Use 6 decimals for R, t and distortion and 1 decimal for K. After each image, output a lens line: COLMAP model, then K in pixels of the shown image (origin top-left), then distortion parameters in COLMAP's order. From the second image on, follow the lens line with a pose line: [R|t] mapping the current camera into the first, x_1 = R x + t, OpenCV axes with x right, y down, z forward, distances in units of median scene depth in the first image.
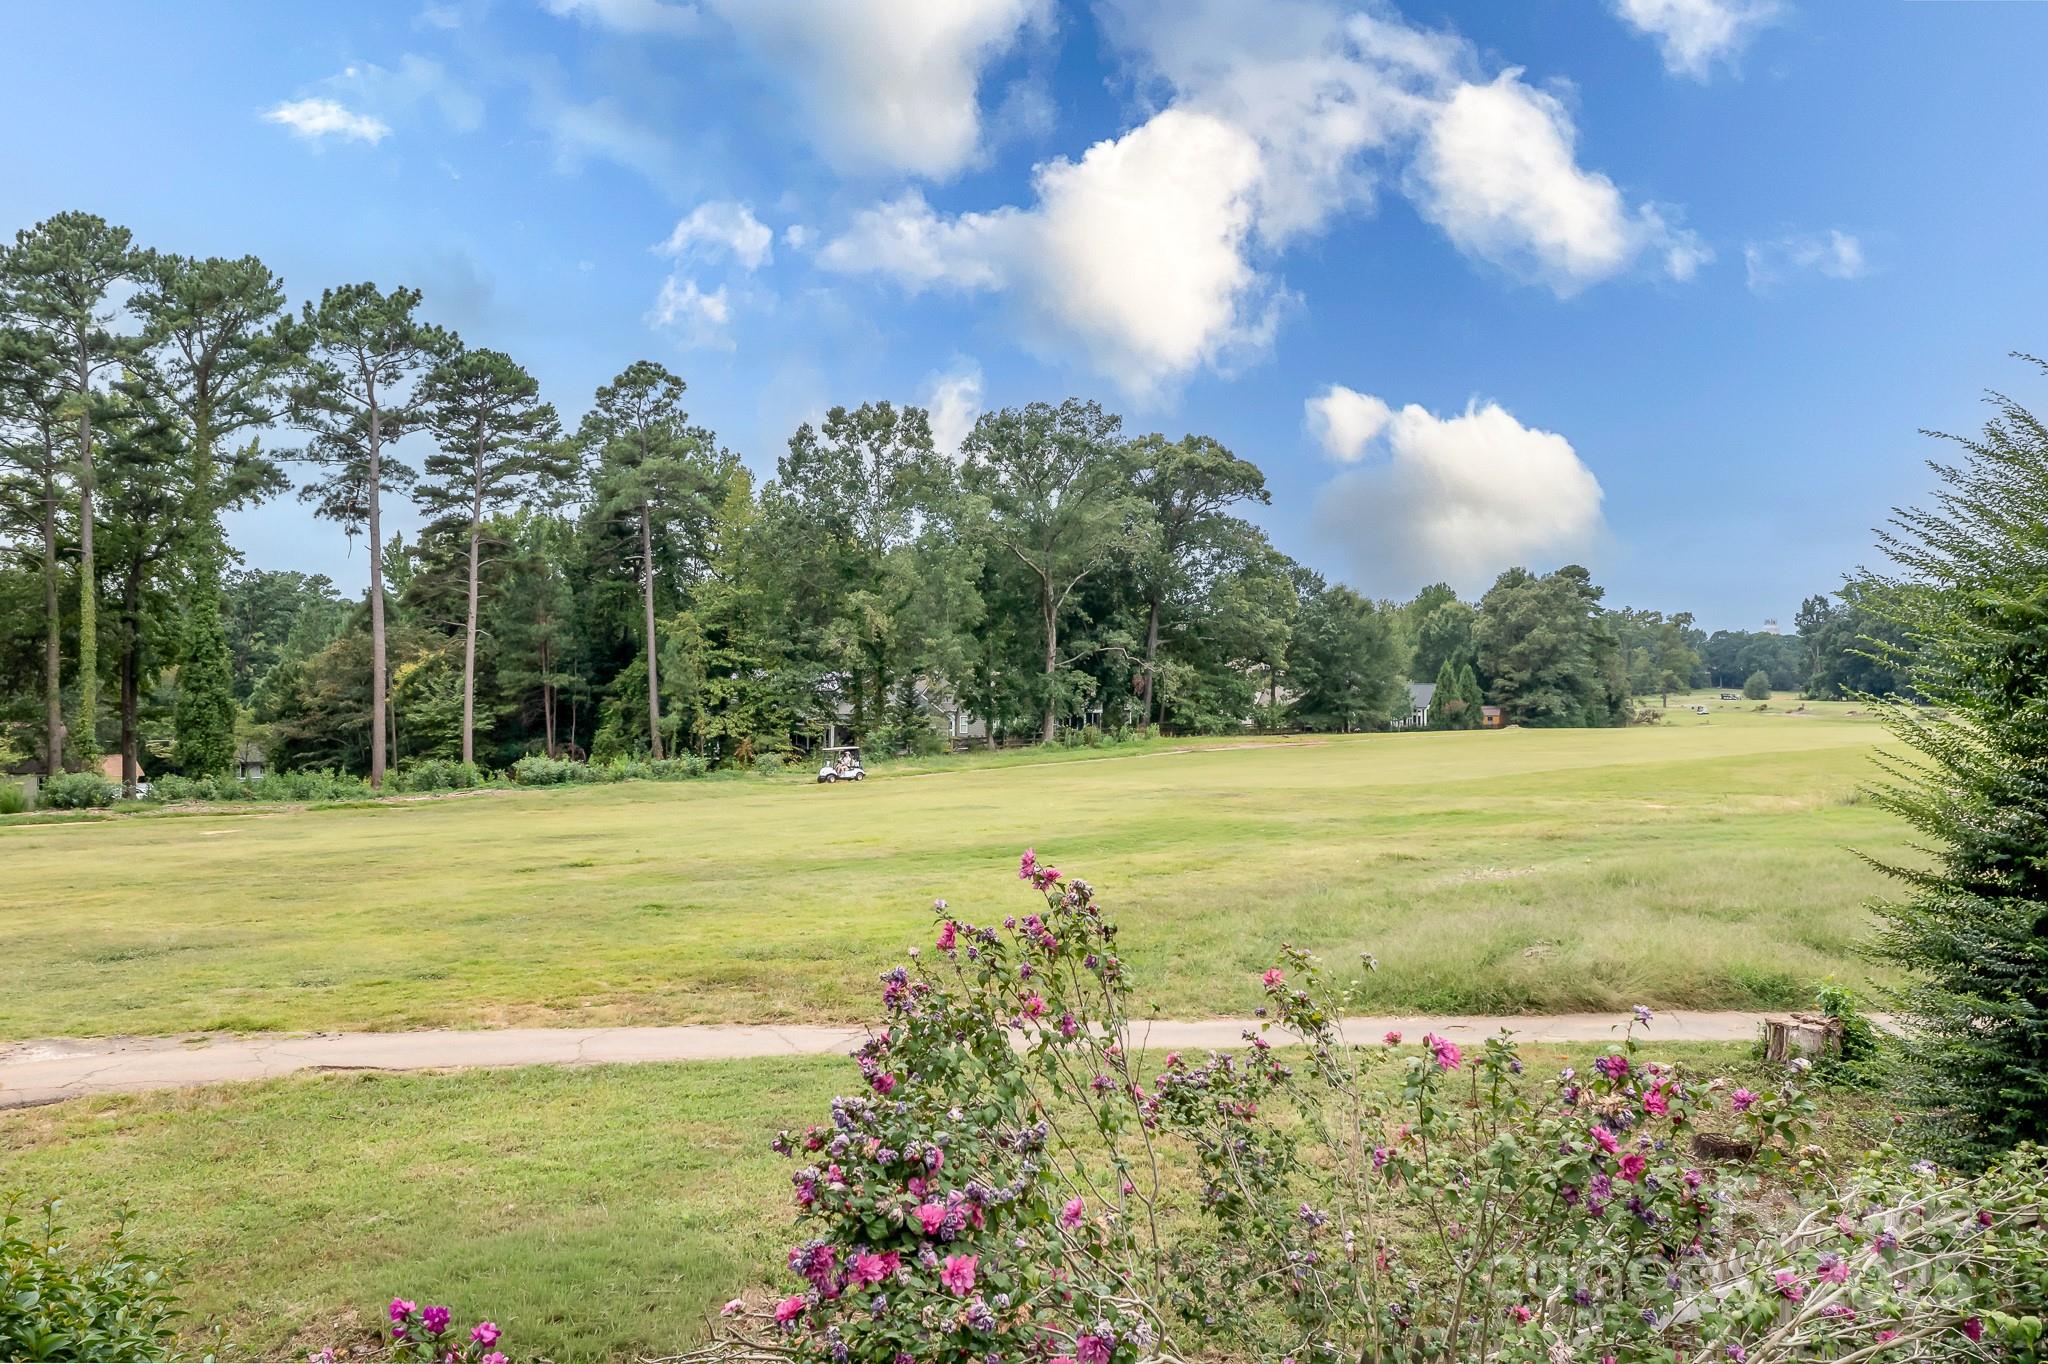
lens RADIAL K [[1624.7, 0, 1024.0], [0, 1624.7, 689.3], [0, 0, 1]] dist [-0.016705, -0.008352]
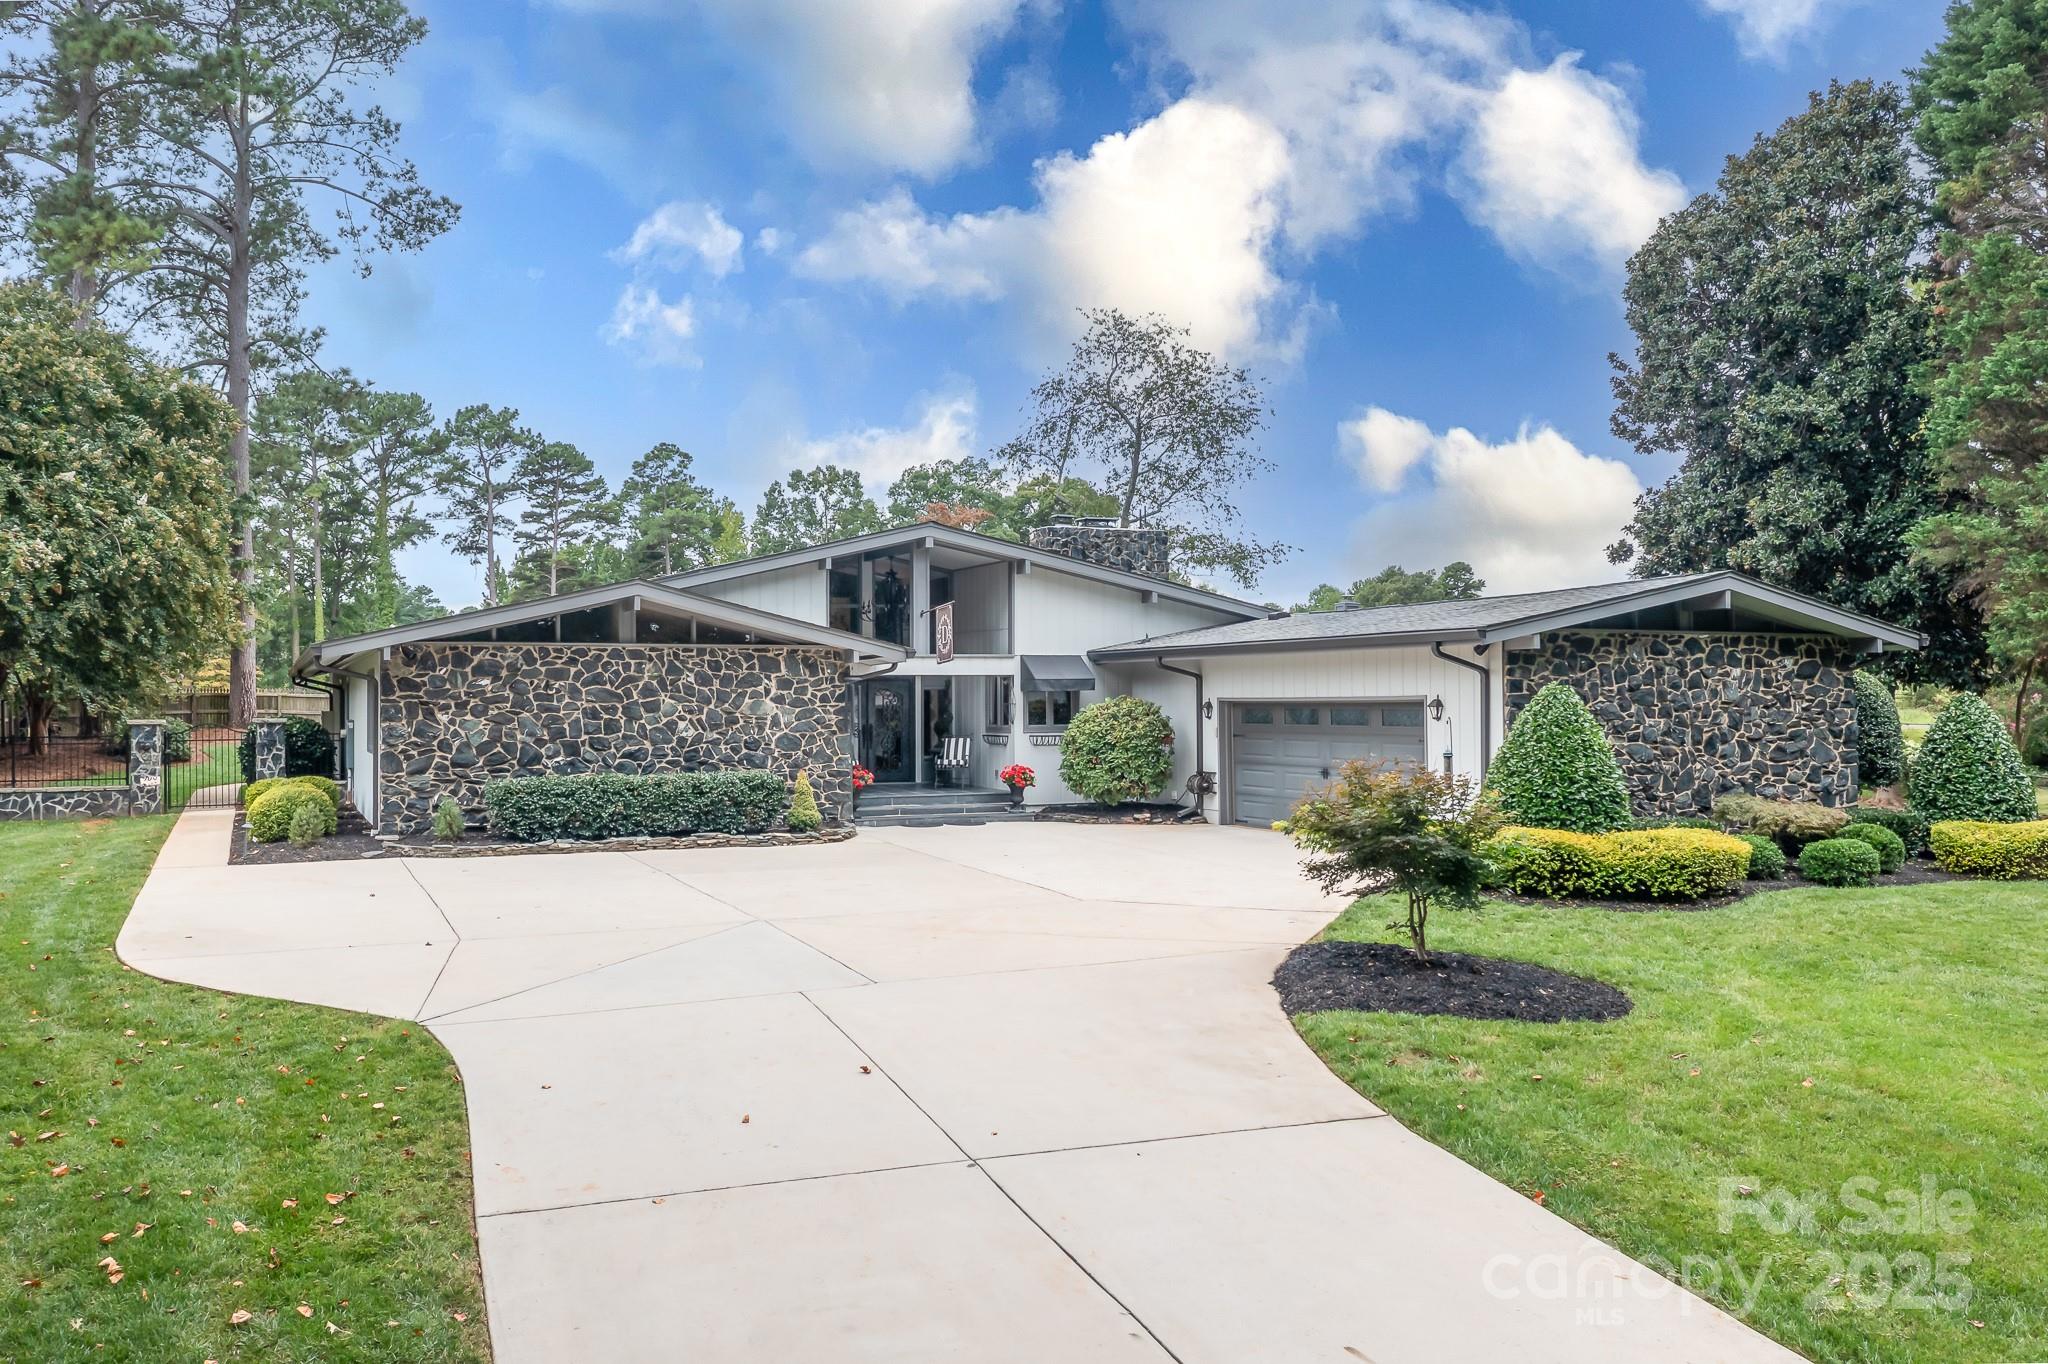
lens RADIAL K [[1630.4, 0, 1019.8], [0, 1630.4, 685.2], [0, 0, 1]] dist [-0.021078, -0.007164]
pose [[0.998821, -0.013186, -0.046717, 0.166249], [0.013140, 0.999913, -0.001287, 0.026983], [0.046730, 0.000671, 0.998907, -0.499887]]
